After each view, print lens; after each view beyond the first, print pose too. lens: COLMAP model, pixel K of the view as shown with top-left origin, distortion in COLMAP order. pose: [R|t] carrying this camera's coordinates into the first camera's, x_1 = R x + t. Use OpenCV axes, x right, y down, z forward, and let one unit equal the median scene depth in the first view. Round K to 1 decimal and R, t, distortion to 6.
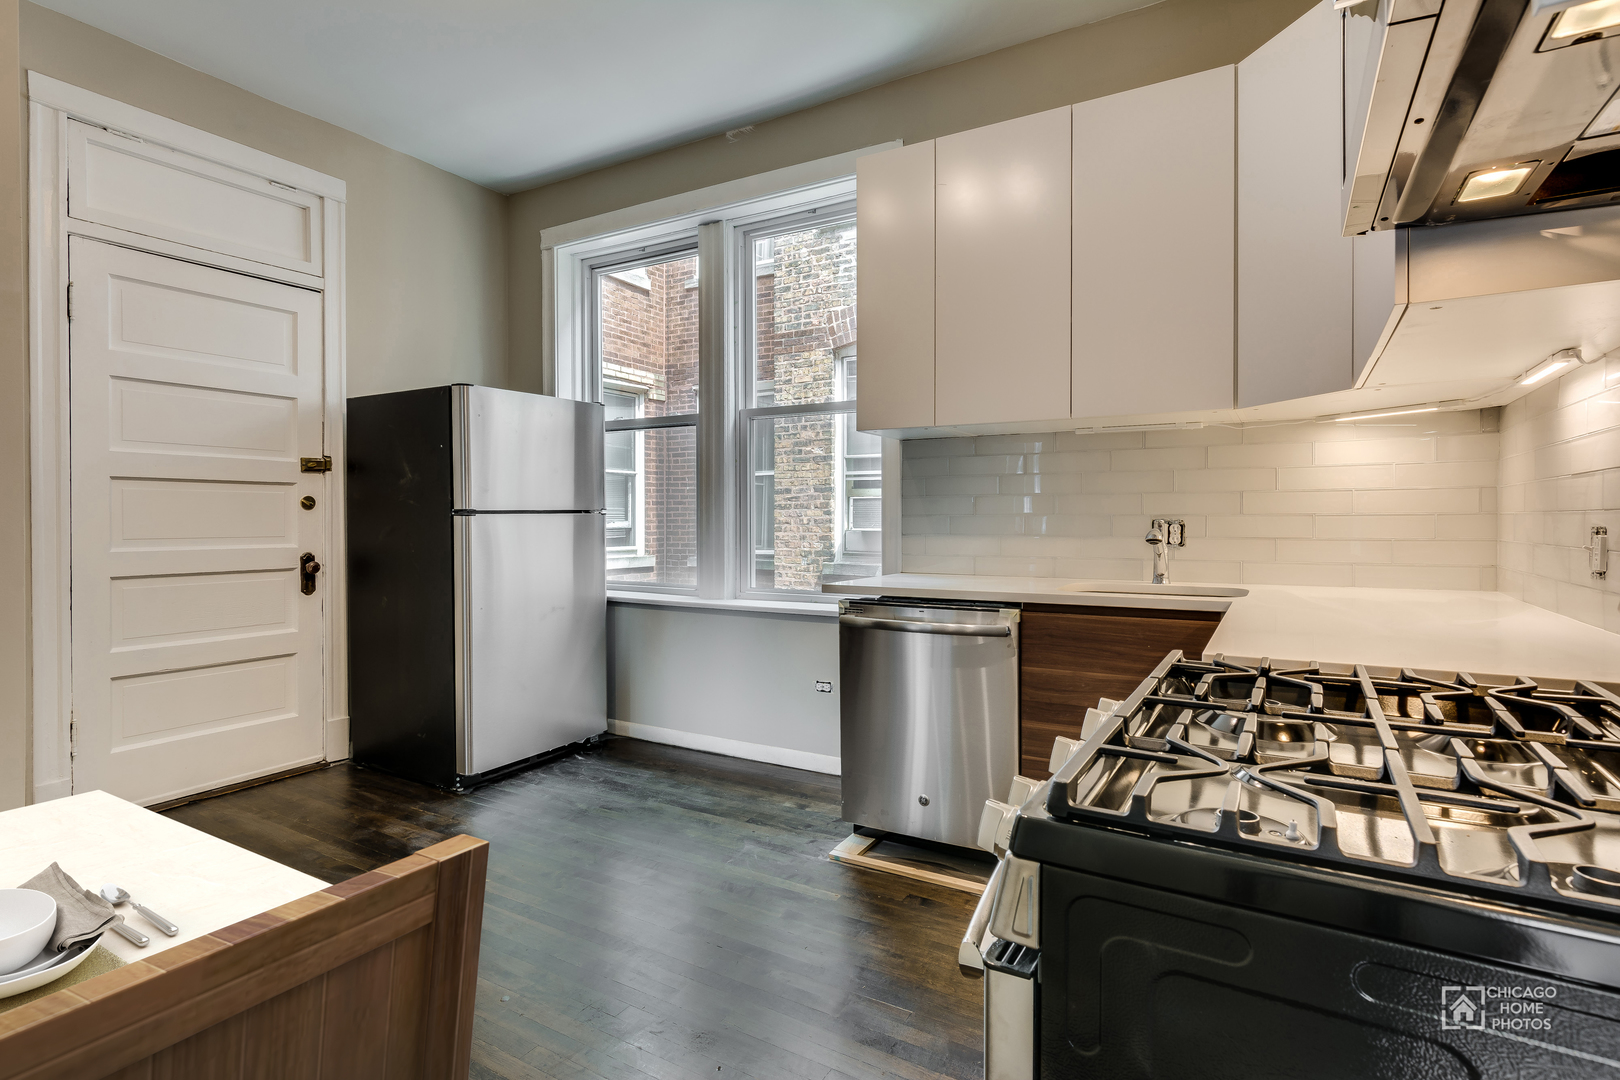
lens RADIAL K [[806.8, 0, 817.0], [0, 806.8, 525.9], [0, 0, 1]] dist [0.000382, 0.000334]
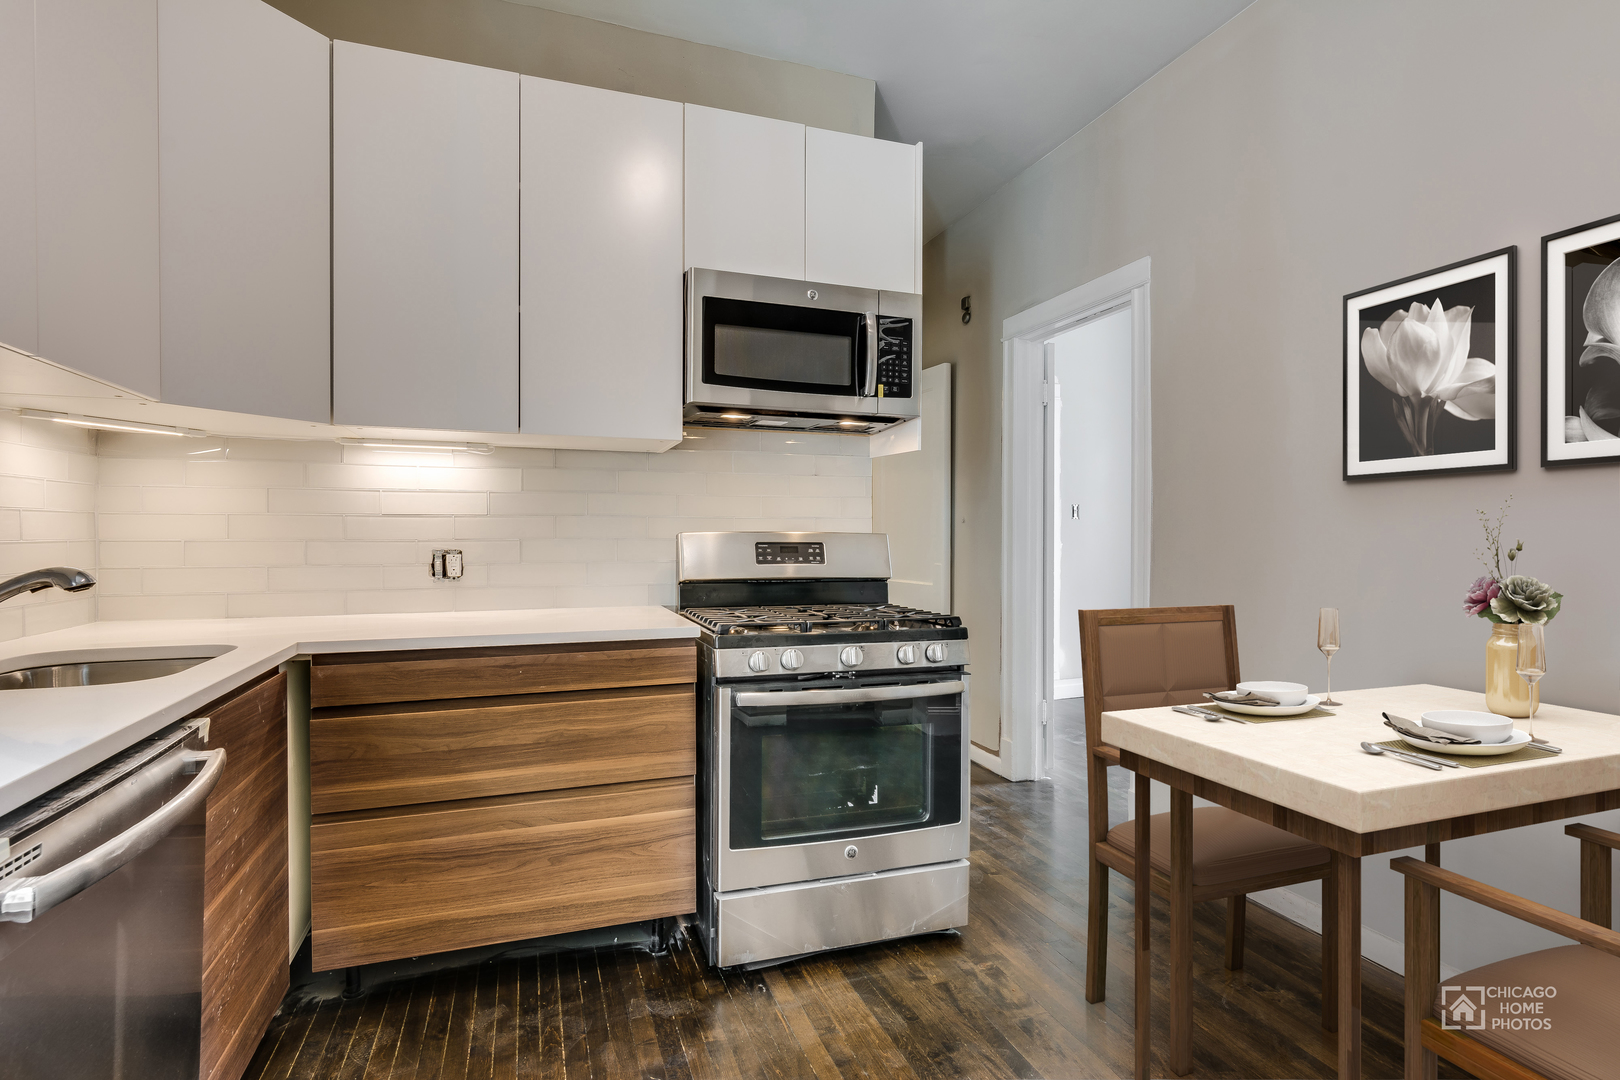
lens RADIAL K [[806.8, 0, 804.0], [0, 806.8, 541.5], [0, 0, 1]] dist [0.000382, 0.000334]
pose [[-0.759353, -0.005232, 0.650658, -0.415374], [0.003902, 0.999913, 0.012593, -0.021620], [-0.650667, 0.012101, -0.759267, 1.154626]]
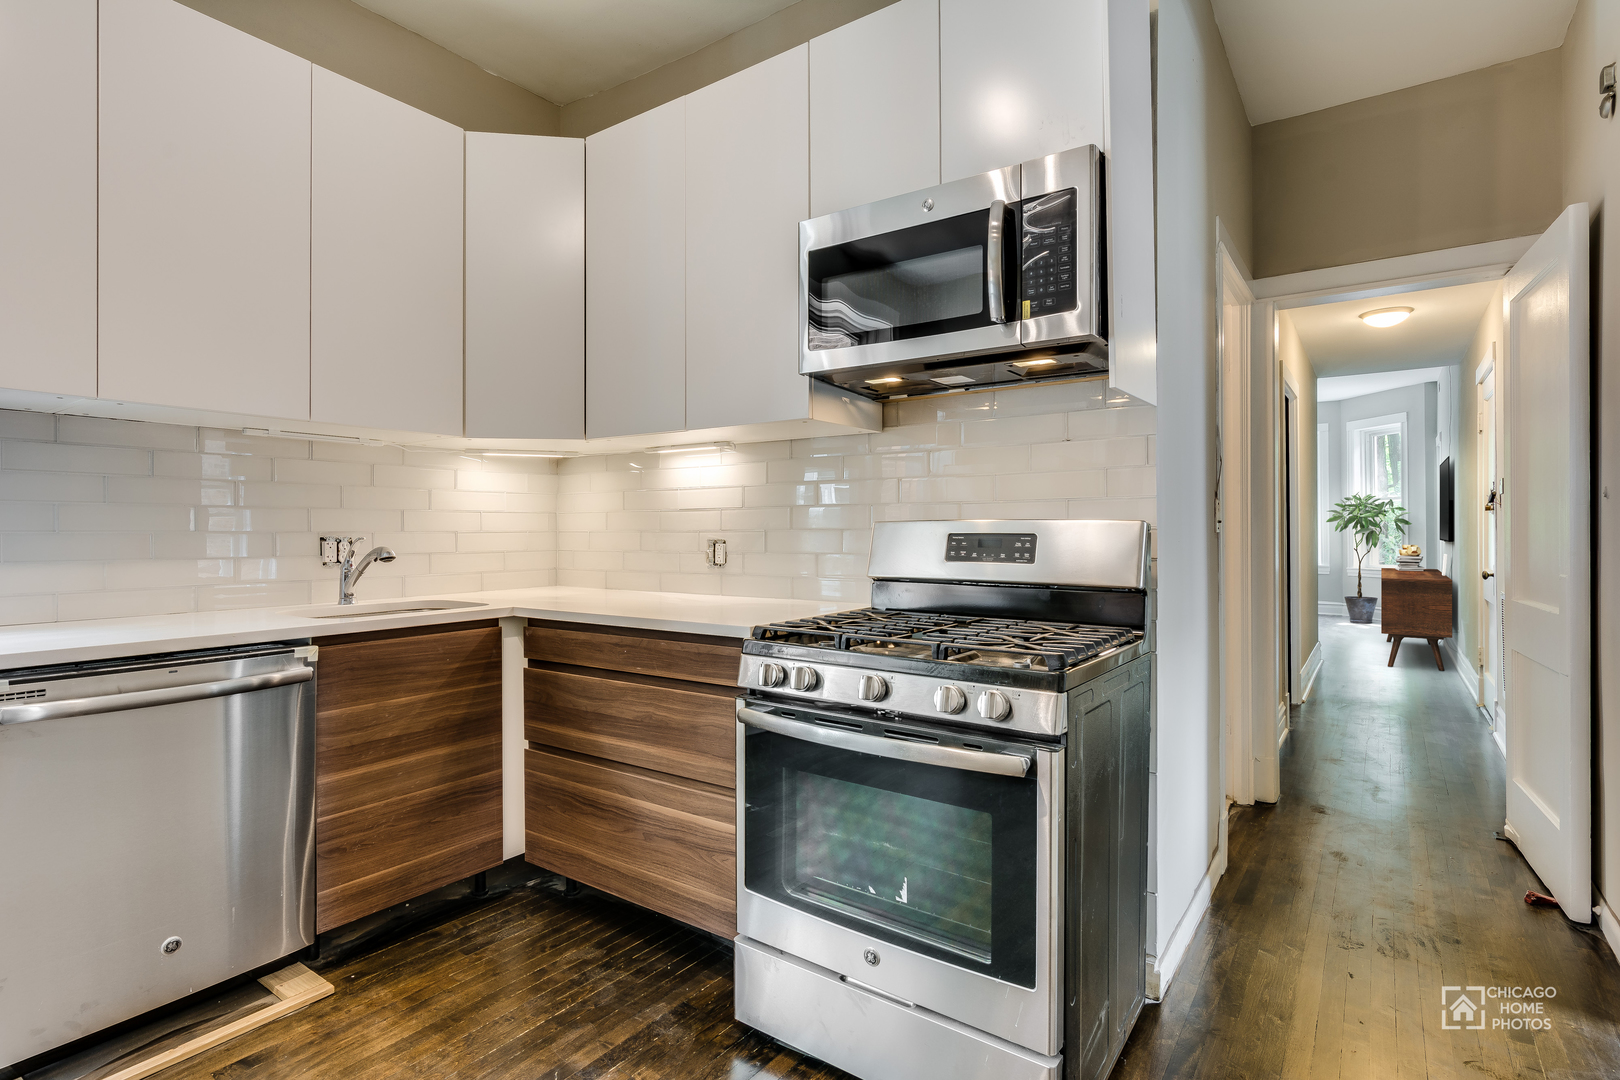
lens RADIAL K [[806.8, 0, 813.0], [0, 806.8, 530.1], [0, 0, 1]] dist [0.000382, 0.000334]
pose [[0.090853, 0.002461, 0.995861, -0.534746], [0.008881, 0.999955, -0.003281, -0.008581], [-0.995825, 0.009142, 0.090827, 0.409174]]
